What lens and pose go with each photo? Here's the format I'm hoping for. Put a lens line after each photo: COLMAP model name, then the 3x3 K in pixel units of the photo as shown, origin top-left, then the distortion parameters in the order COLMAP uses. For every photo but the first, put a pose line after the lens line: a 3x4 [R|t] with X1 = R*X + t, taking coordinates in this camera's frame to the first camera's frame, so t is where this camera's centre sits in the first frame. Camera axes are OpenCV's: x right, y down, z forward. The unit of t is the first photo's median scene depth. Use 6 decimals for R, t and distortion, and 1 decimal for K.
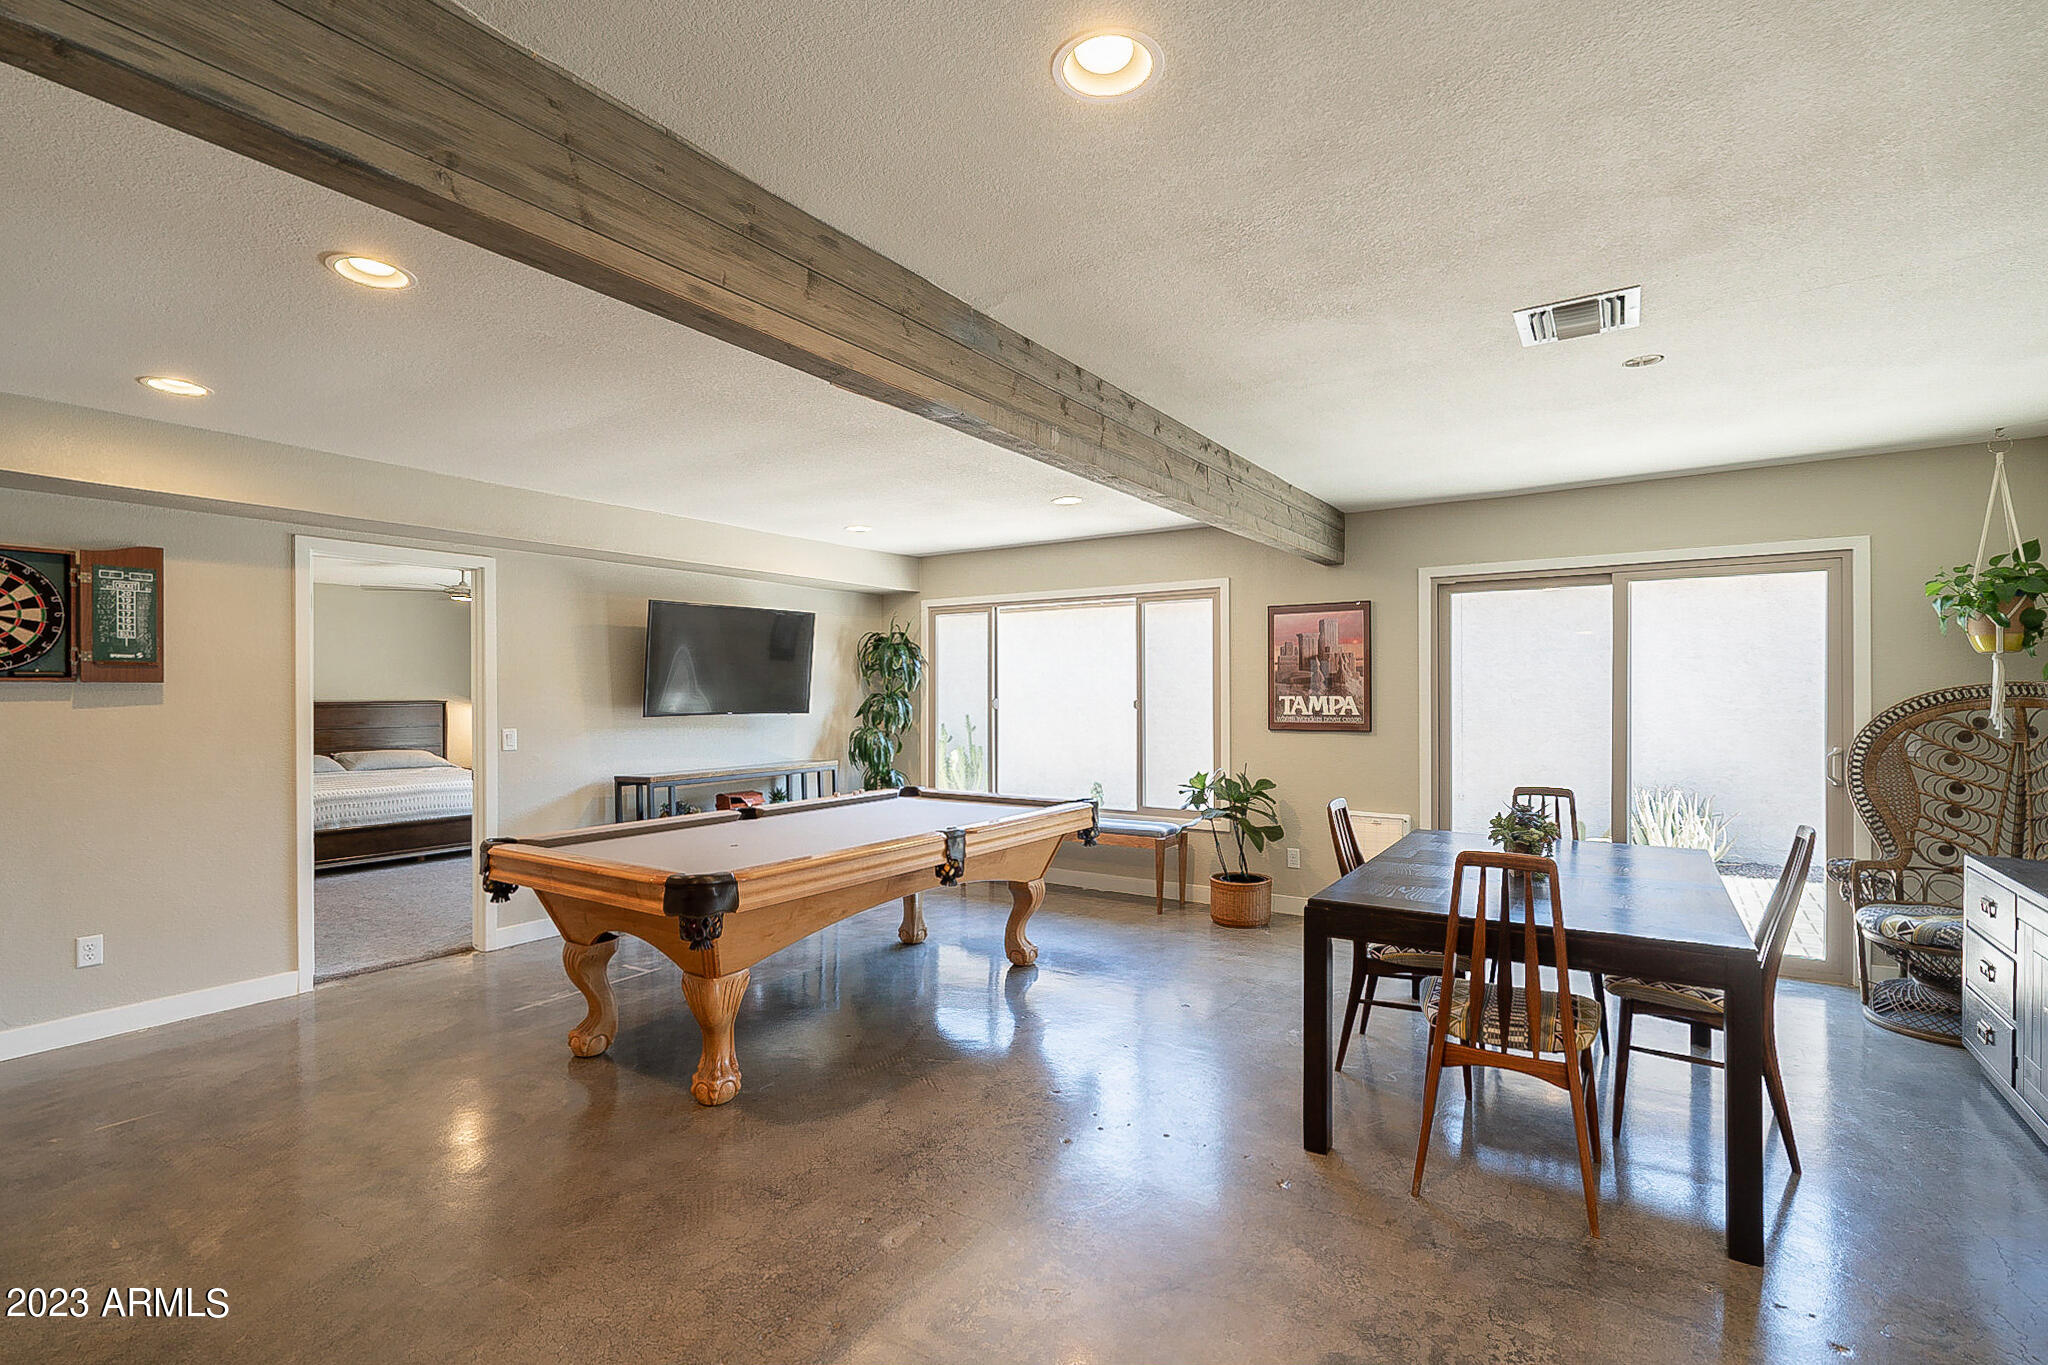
lens RADIAL K [[913.7, 0, 1024.0], [0, 913.7, 682.5], [0, 0, 1]] dist [-0.000313, -0.000037]
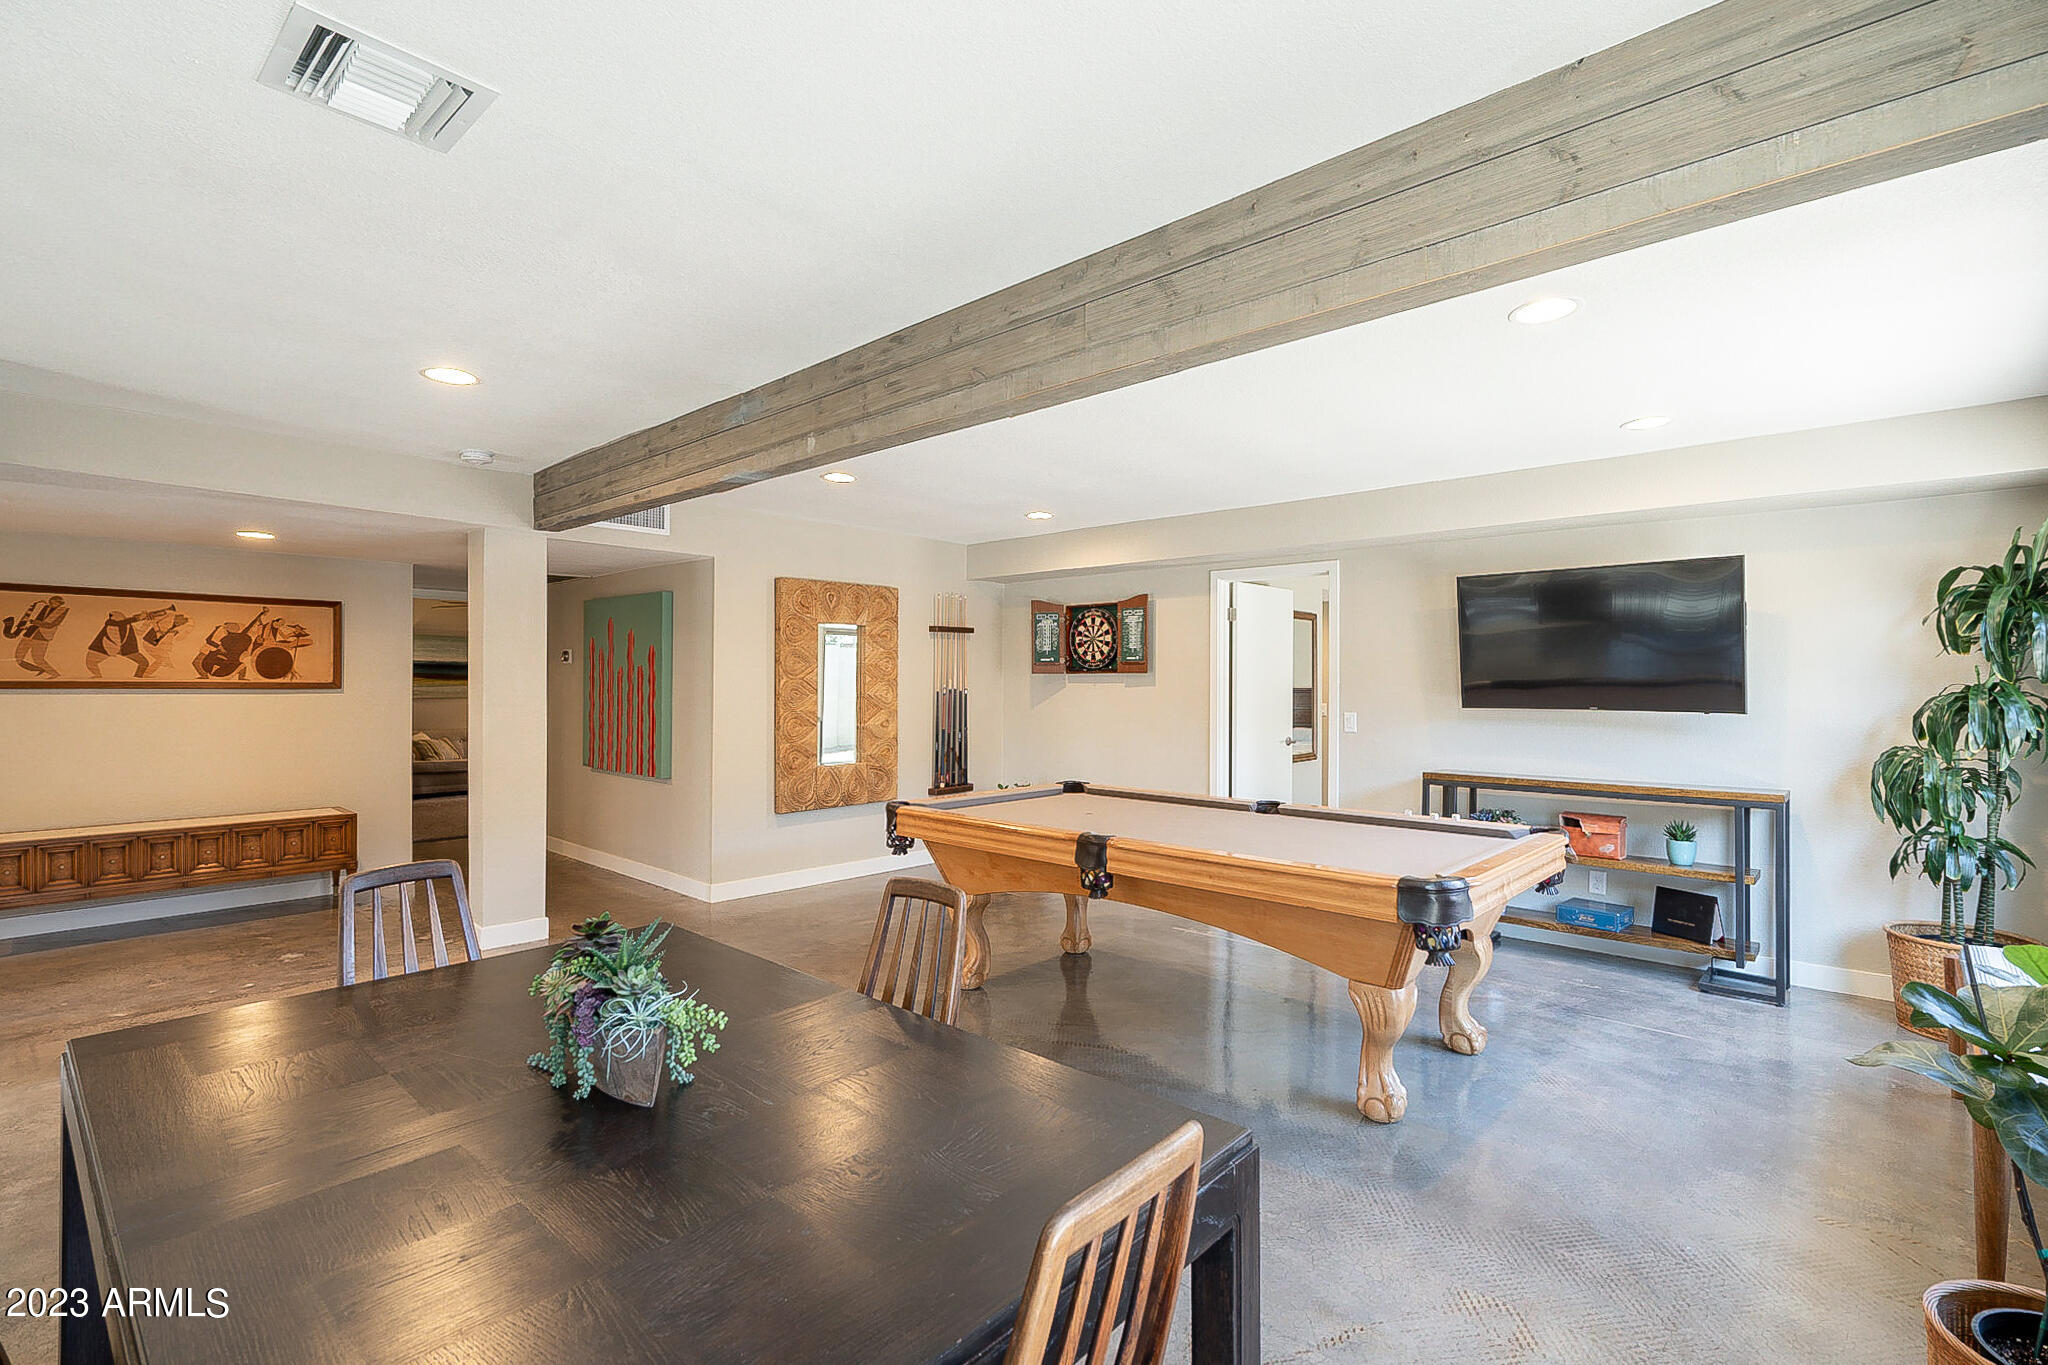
lens RADIAL K [[942.8, 0, 1032.1], [0, 942.8, 684.2], [0, 0, 1]] dist [-0.001816, 0.000247]
pose [[-0.138724, 0.006302, -0.990311, 0.858628], [0.009846, 0.999939, 0.004984, 0.009814], [0.990282, -0.009059, -0.138778, 1.099184]]
